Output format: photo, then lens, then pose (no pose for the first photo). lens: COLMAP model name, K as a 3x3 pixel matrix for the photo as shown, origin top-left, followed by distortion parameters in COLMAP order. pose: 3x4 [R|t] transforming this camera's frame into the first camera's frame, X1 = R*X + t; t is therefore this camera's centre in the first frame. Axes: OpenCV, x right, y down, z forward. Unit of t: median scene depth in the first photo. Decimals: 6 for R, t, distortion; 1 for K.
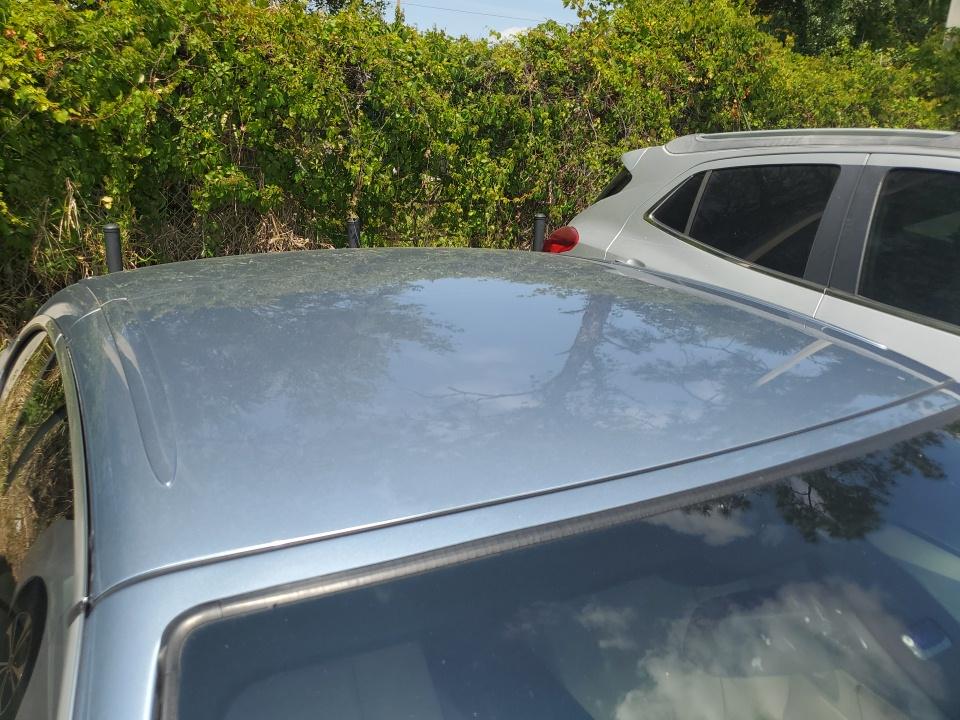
lens RADIAL K [[712.4, 0, 445.4], [0, 712.4, 360.7], [0, 0, 1]] dist [-0.053472, 0.094427]
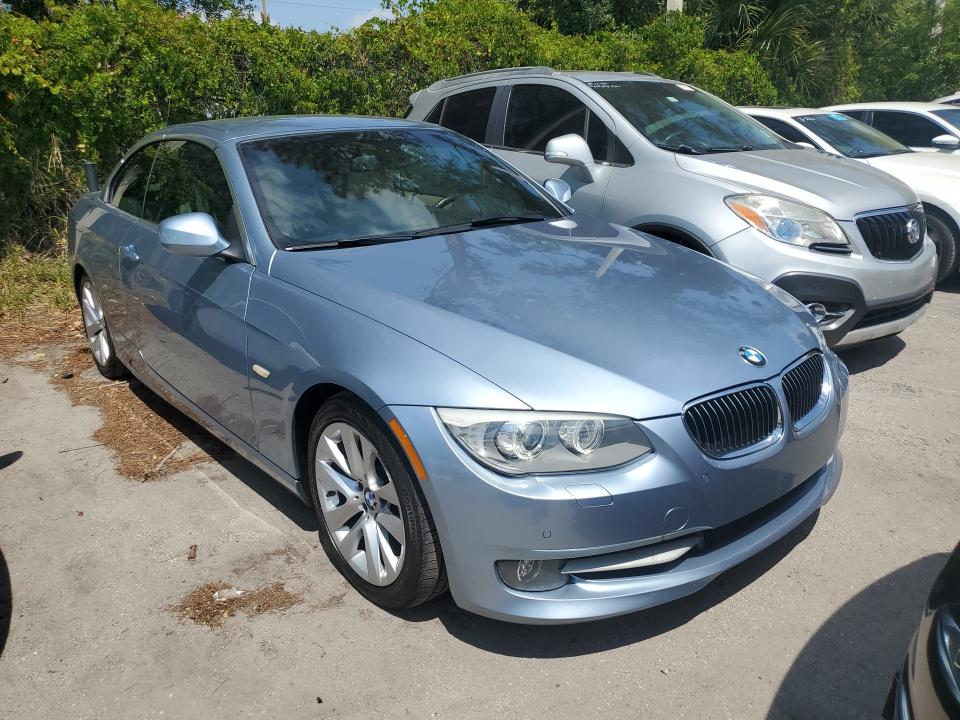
lens RADIAL K [[732.1, 0, 480.0], [0, 732.1, 360.0], [0, 0, 1]] dist [0.009008, 0.008042]
pose [[0.982341, -0.111221, 0.150450, 0.066193], [0.112365, 0.993667, 0.000905, 0.283553], [-0.149598, 0.016016, 0.988617, -0.601930]]
